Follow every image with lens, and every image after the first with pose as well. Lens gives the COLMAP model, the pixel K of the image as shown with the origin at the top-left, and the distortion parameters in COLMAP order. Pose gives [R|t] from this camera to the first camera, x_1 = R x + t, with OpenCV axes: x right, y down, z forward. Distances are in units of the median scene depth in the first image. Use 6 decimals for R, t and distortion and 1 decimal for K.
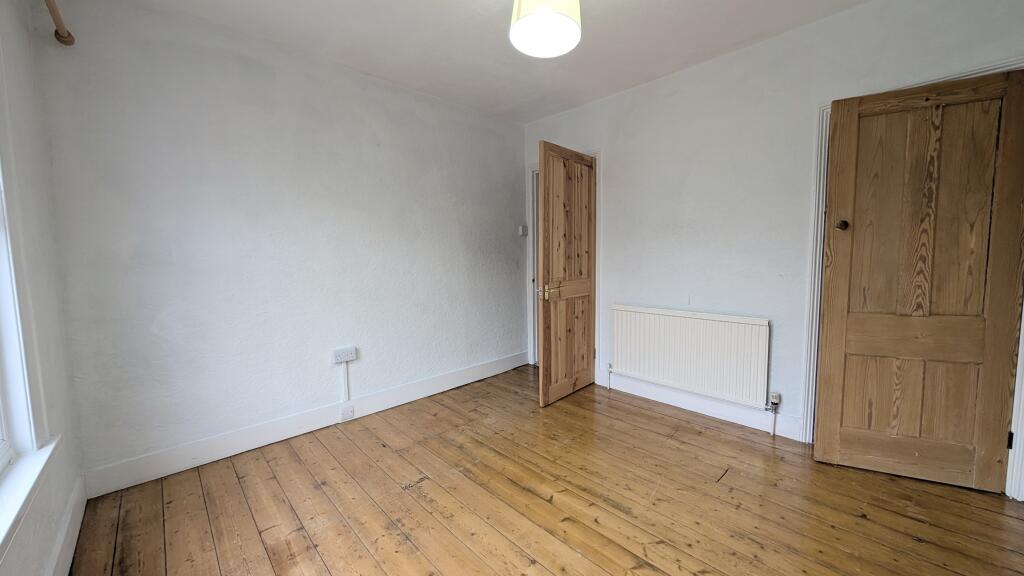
lens RADIAL K [[383.2, 0, 508.8], [0, 383.2, 285.2], [0, 0, 1]] dist [0.000363, 0.000084]
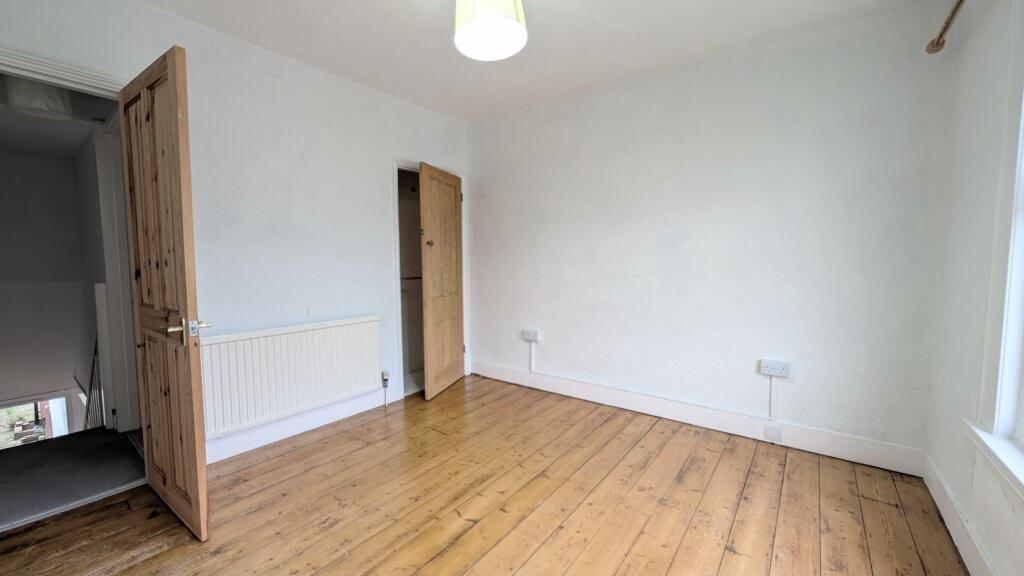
lens RADIAL K [[383.2, 0, 508.8], [0, 383.2, 285.2], [0, 0, 1]] dist [0.000363, 0.000084]
pose [[-0.146813, -0.050752, 0.987861, -0.617756], [0.089554, 0.993900, 0.064371, -0.048031], [-0.985102, 0.097917, -0.141372, 0.770128]]
